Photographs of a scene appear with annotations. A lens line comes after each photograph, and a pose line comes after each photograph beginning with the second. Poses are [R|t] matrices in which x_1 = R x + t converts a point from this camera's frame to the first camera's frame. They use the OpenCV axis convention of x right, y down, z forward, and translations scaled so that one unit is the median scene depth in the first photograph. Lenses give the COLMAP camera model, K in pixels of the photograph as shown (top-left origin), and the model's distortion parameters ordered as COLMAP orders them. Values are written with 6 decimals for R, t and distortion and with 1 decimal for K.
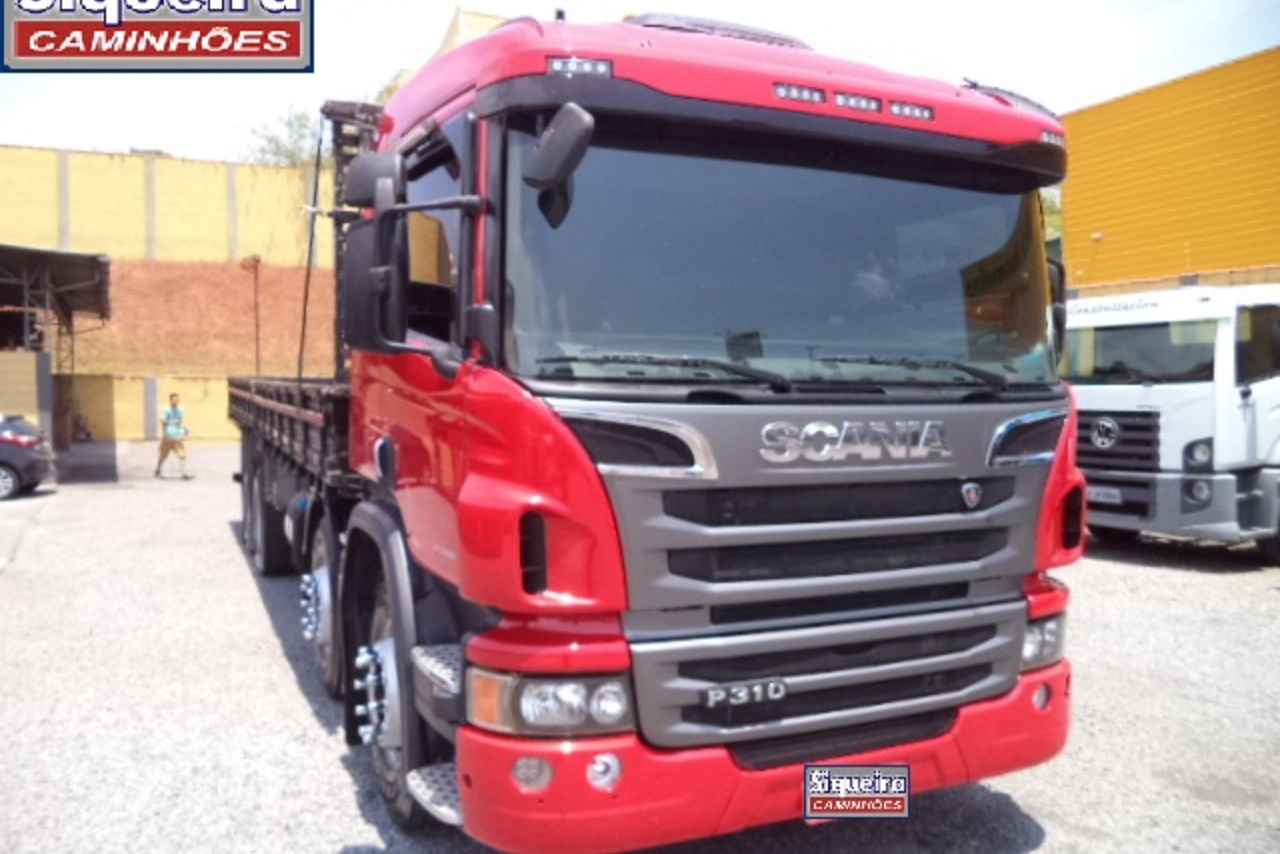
lens RADIAL K [[989.2, 0, 640.0], [0, 989.2, 427.0], [0, 0, 1]] dist [-0.000205, -0.001027]
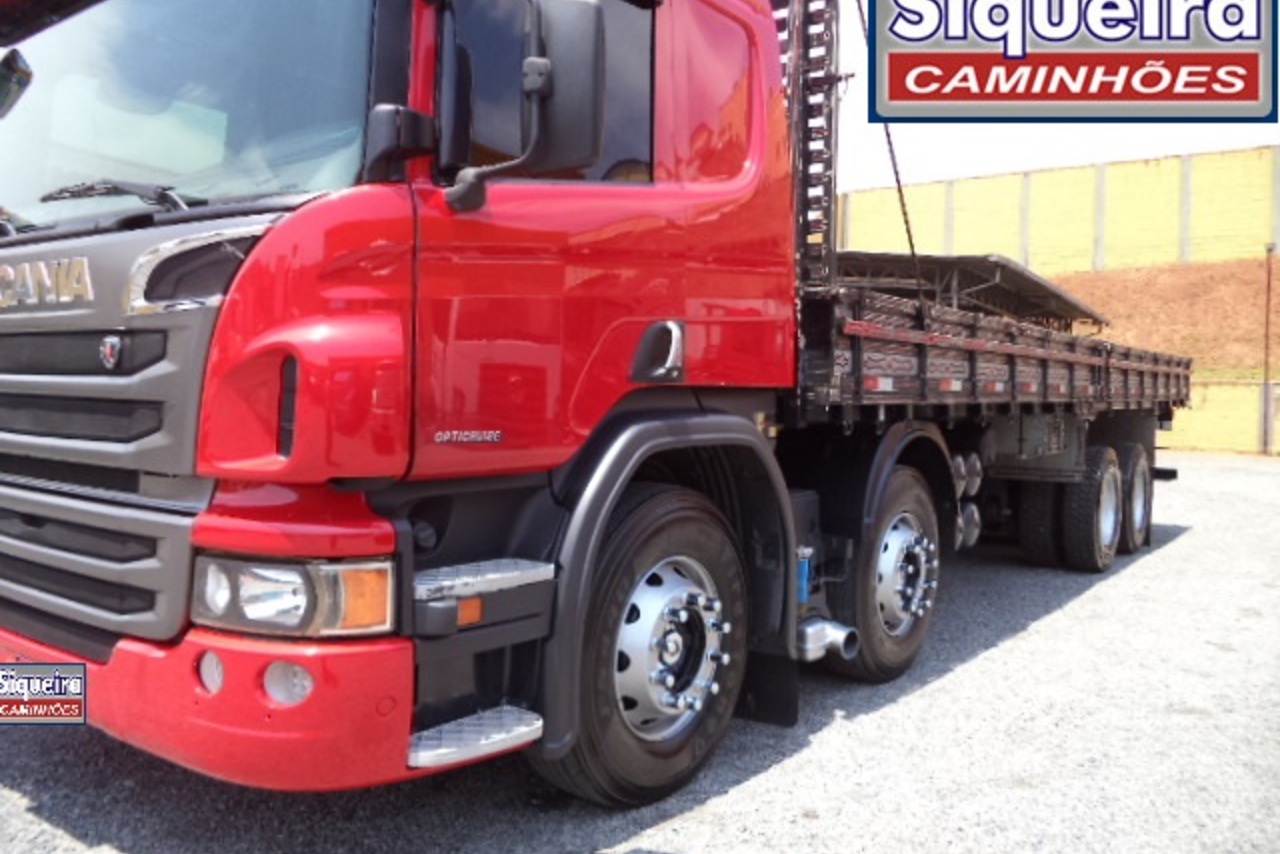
lens RADIAL K [[989.2, 0, 640.0], [0, 989.2, 427.0], [0, 0, 1]] dist [-0.000205, -0.001027]
pose [[0.459015, 0.041482, -0.887460, 0.124945], [-0.063060, 0.997911, 0.014029, 0.009414], [0.886188, 0.049524, 0.460672, 0.106503]]
